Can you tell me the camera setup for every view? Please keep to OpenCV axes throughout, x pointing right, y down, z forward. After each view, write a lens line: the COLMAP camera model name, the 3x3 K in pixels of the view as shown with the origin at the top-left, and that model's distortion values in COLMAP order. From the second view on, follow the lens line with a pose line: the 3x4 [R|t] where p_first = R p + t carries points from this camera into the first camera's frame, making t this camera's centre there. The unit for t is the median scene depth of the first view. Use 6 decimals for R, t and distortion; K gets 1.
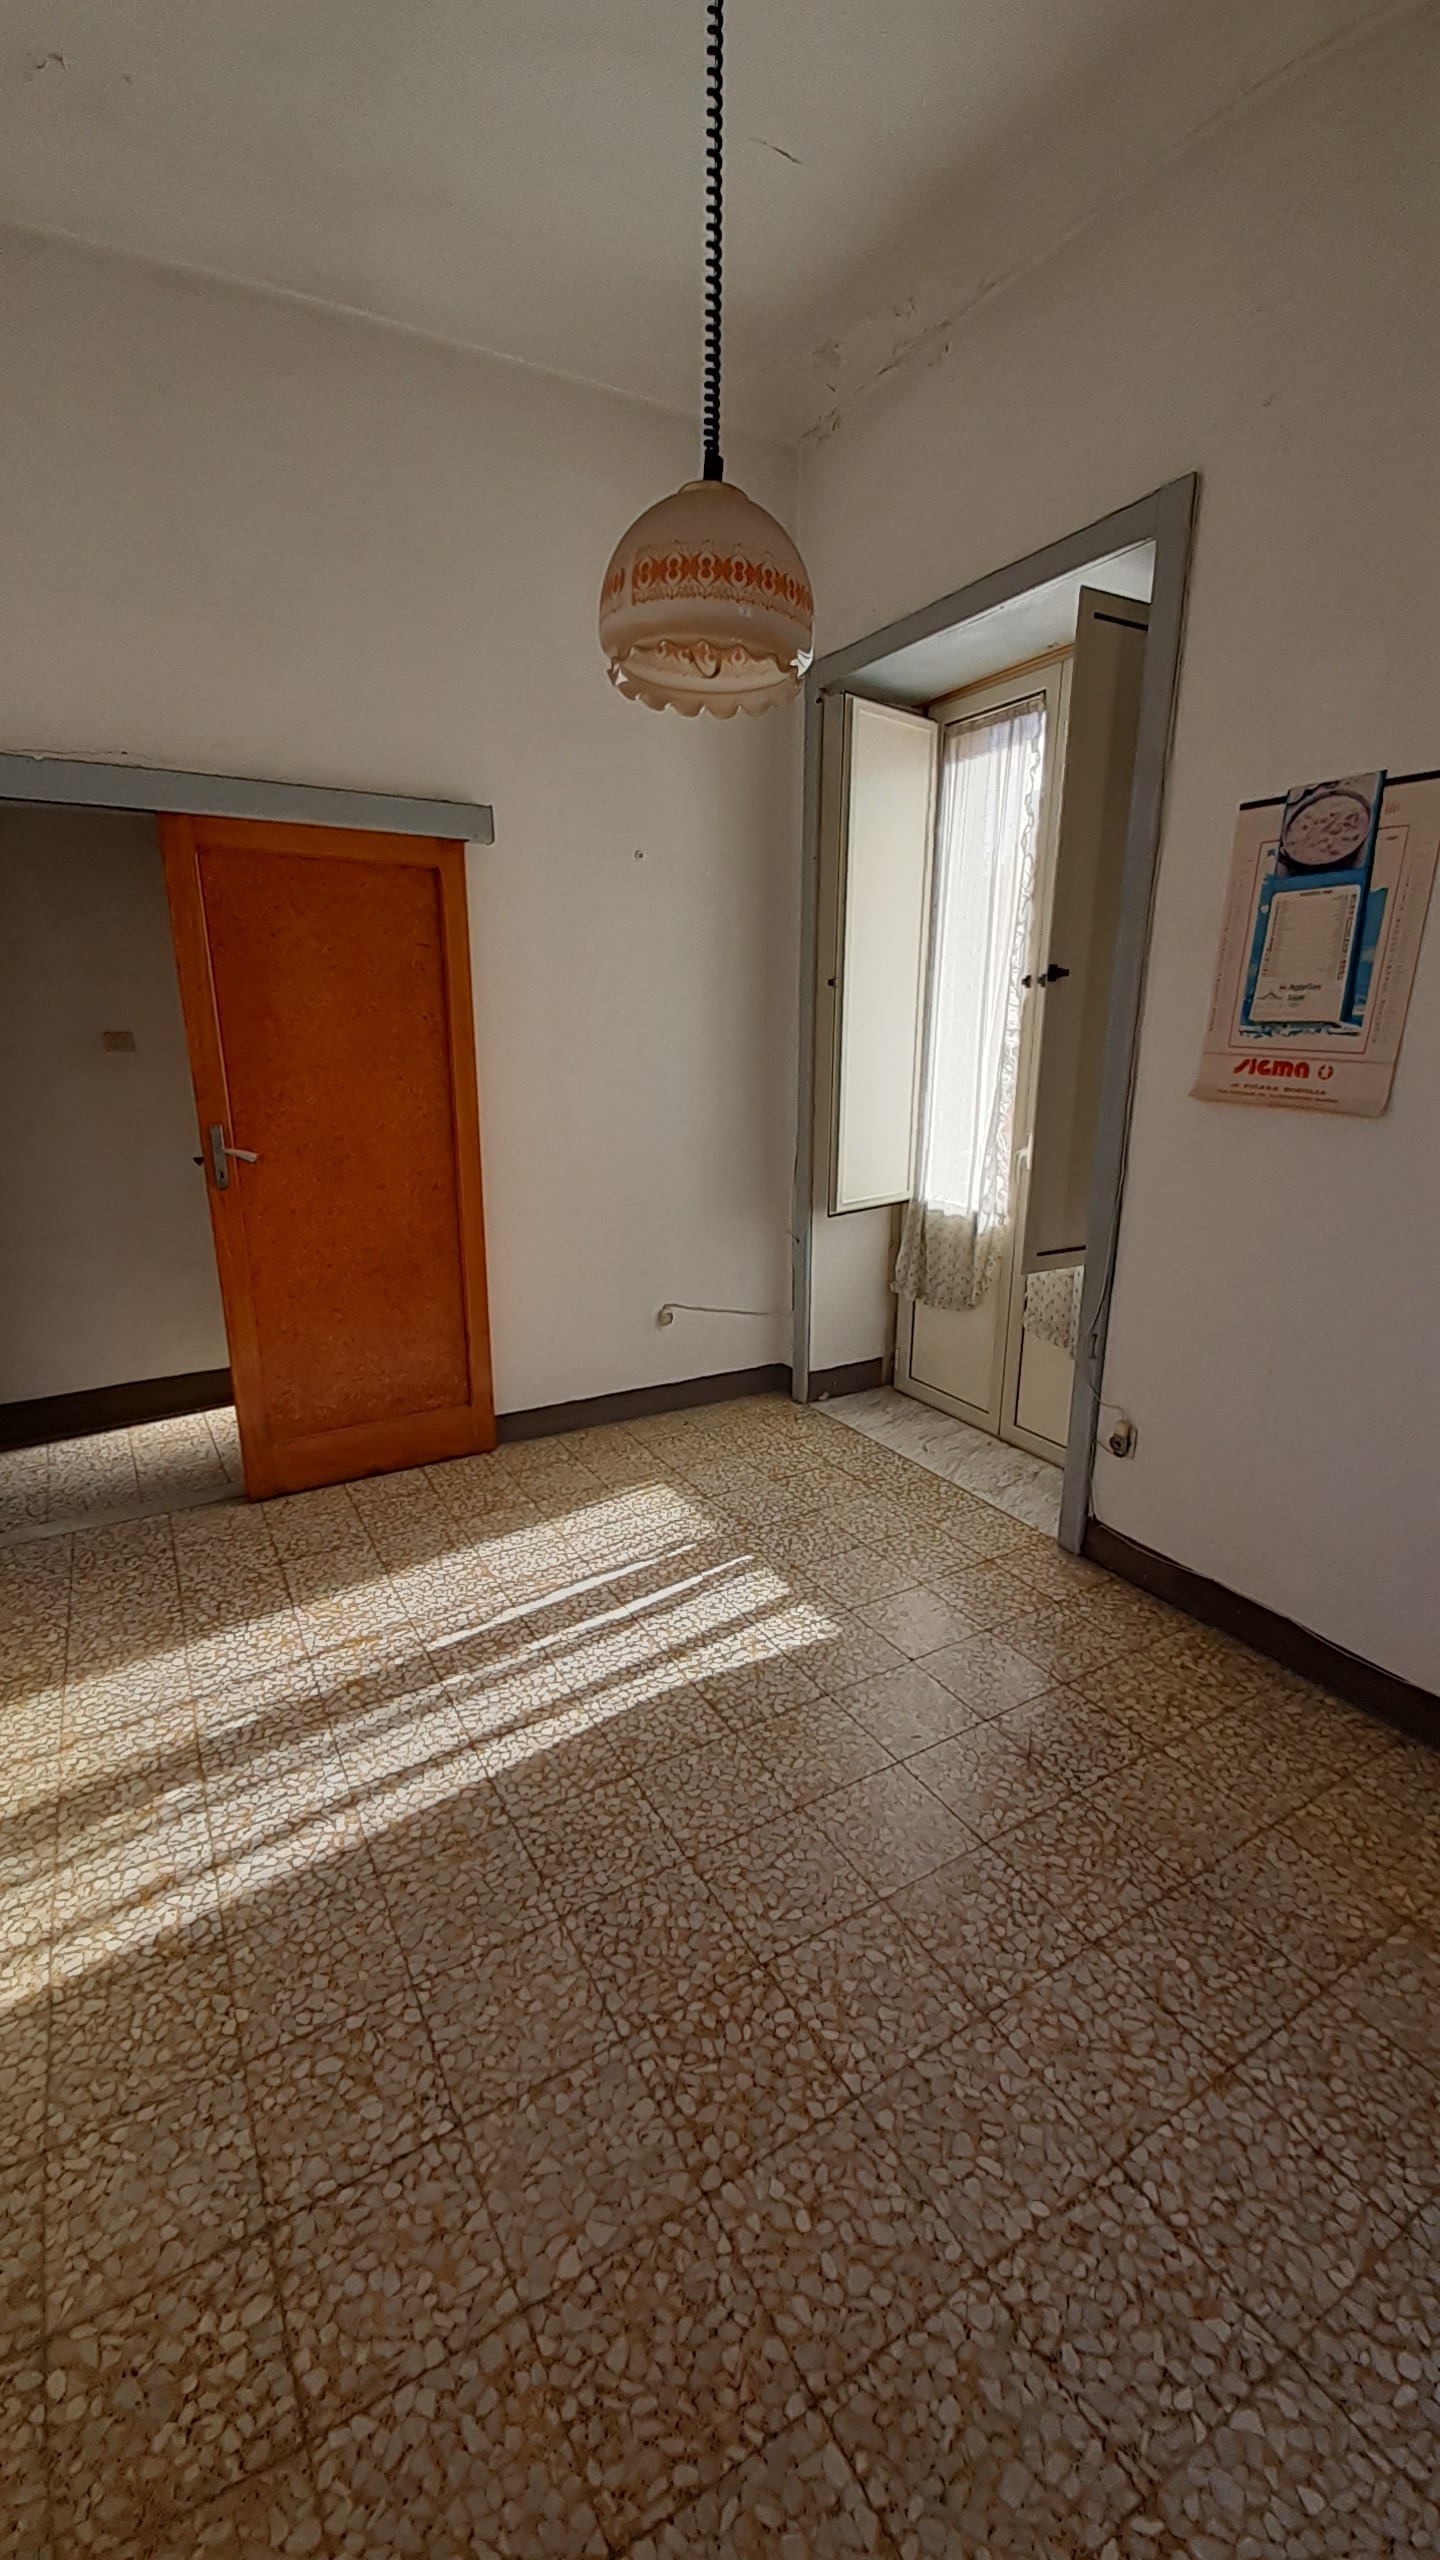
lens RADIAL K [[1026.7, 0, 719.2], [0, 1026.7, 1304.7], [0, 0, 1]] dist [0.014515, -0.014994]
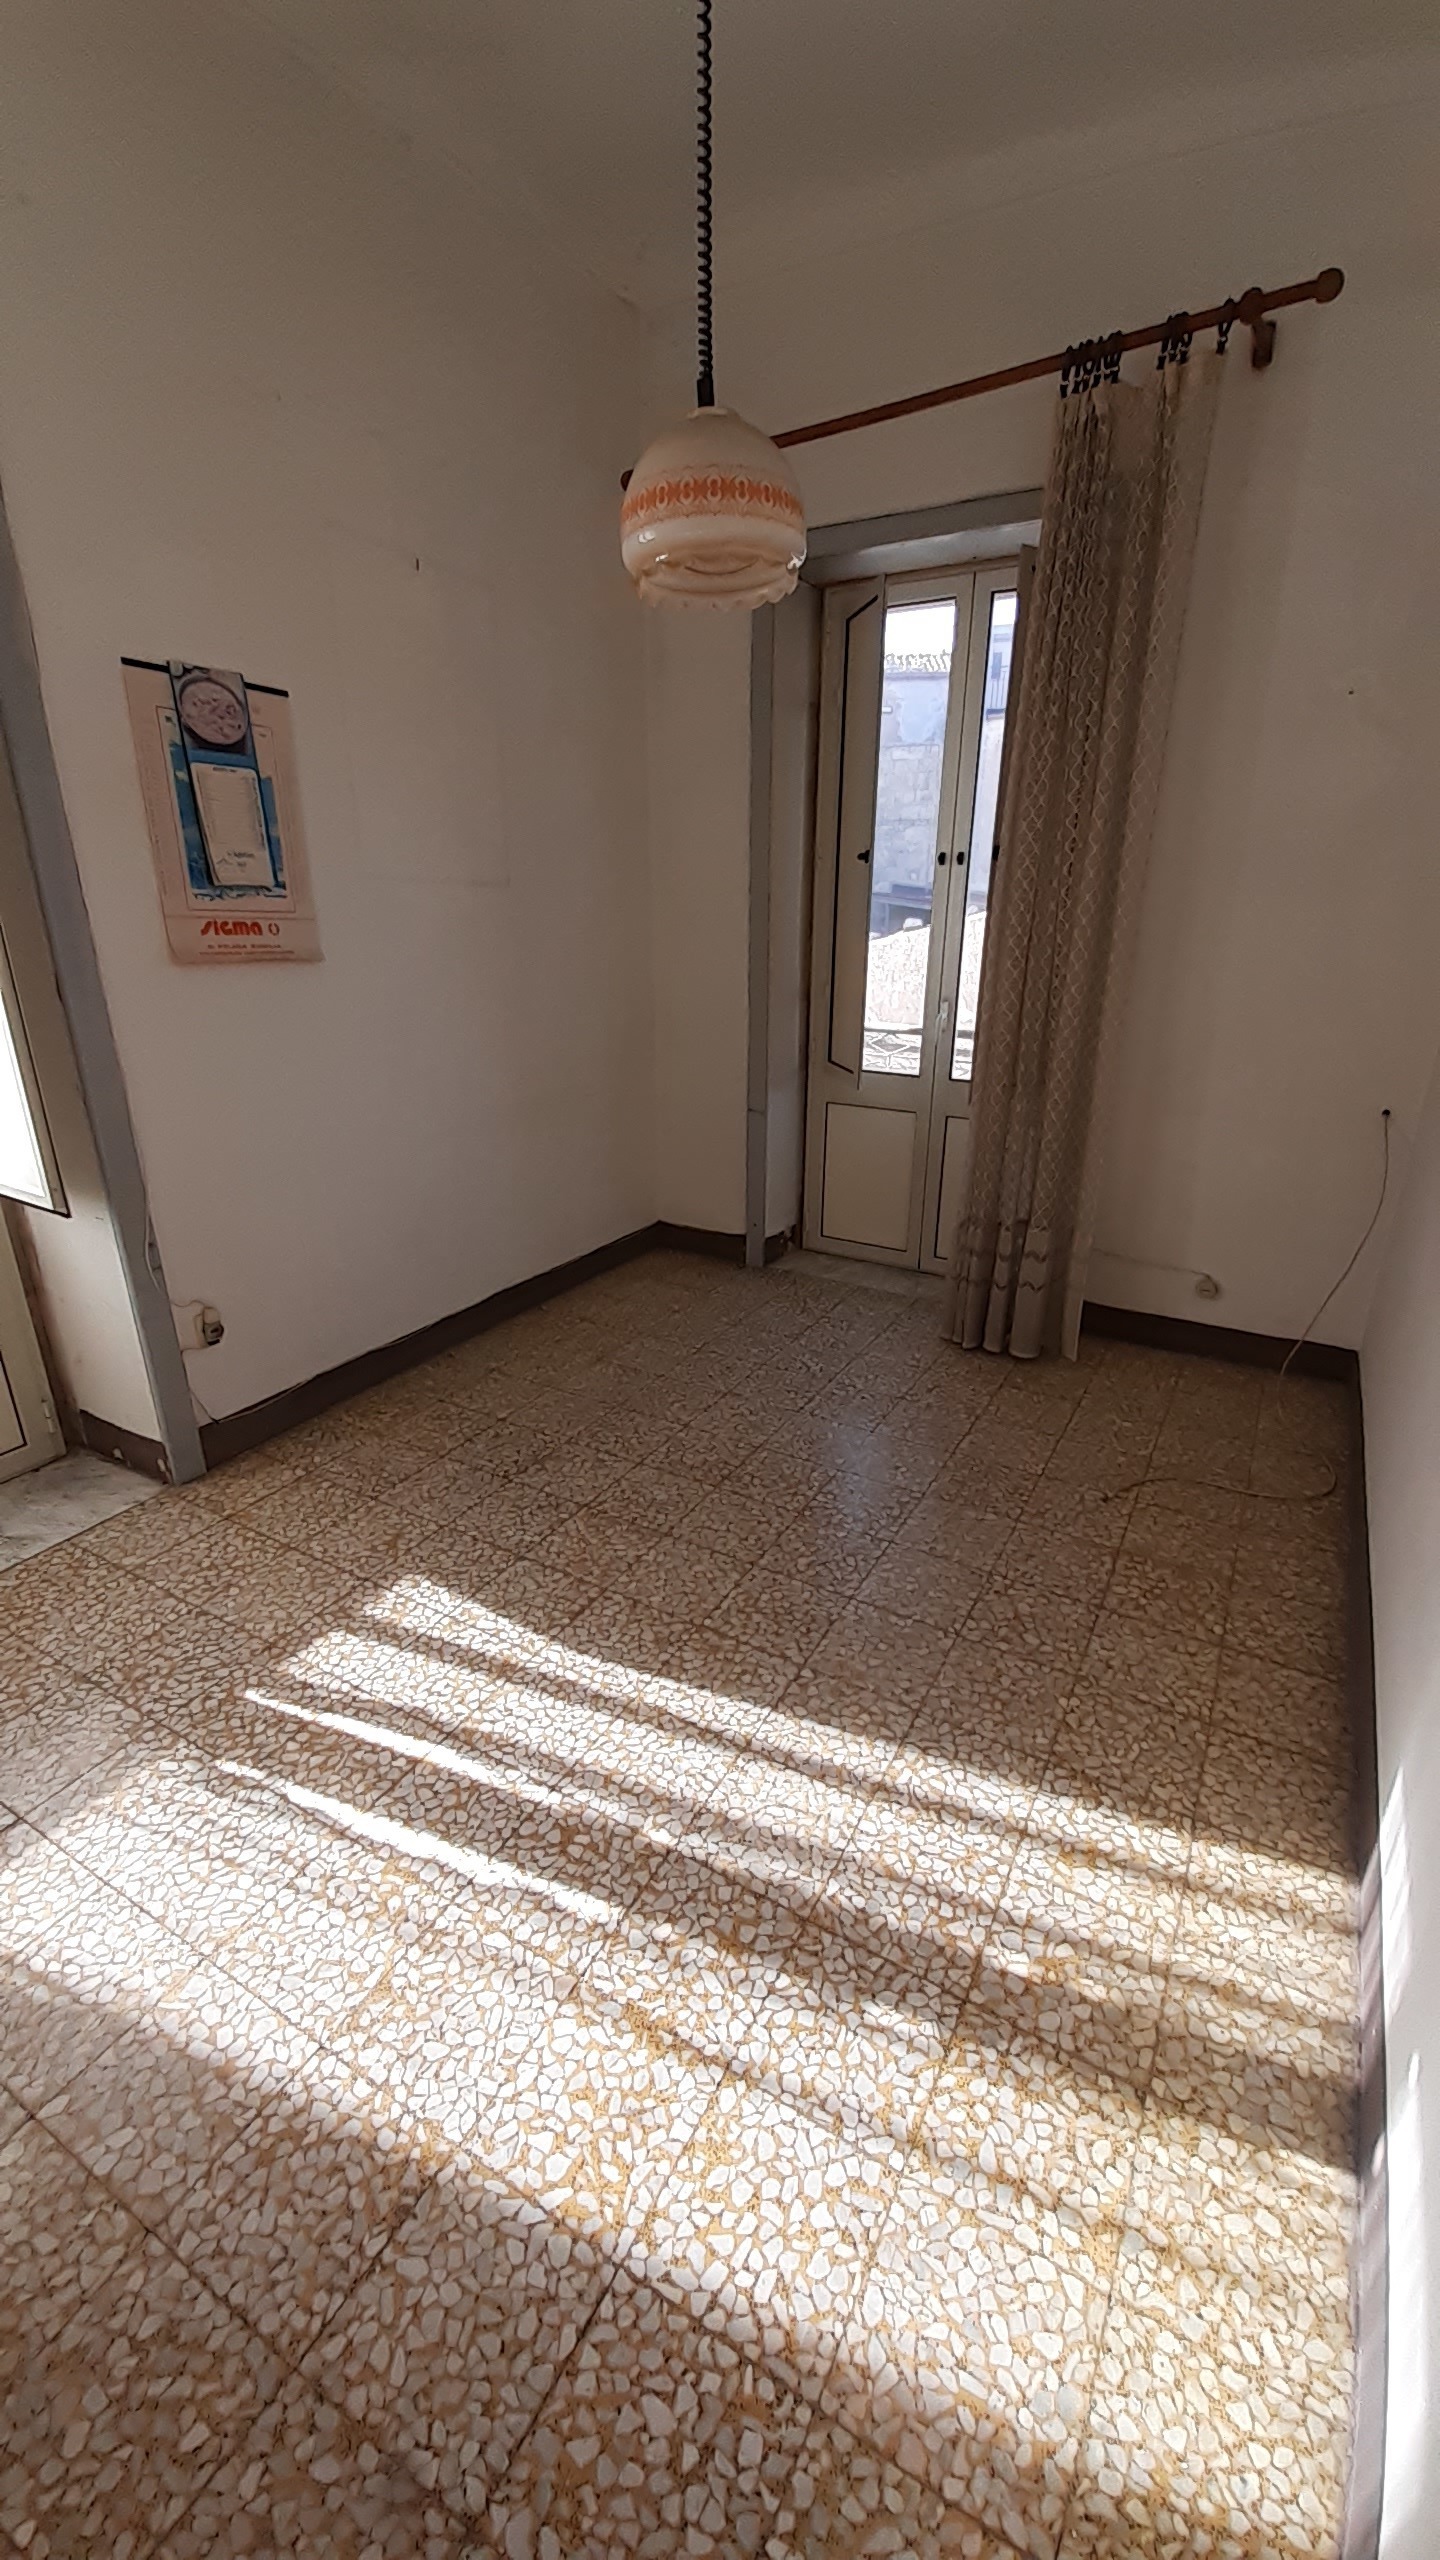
lens RADIAL K [[1029.7, 0, 735.3], [0, 1029.7, 1320.4], [0, 0, 1]] dist [0.024225, -0.023828]
pose [[-0.516109, -0.333767, 0.788816, -0.830977], [0.221071, 0.837839, 0.499153, -0.330808], [-0.827502, 0.432002, -0.358630, 1.193712]]
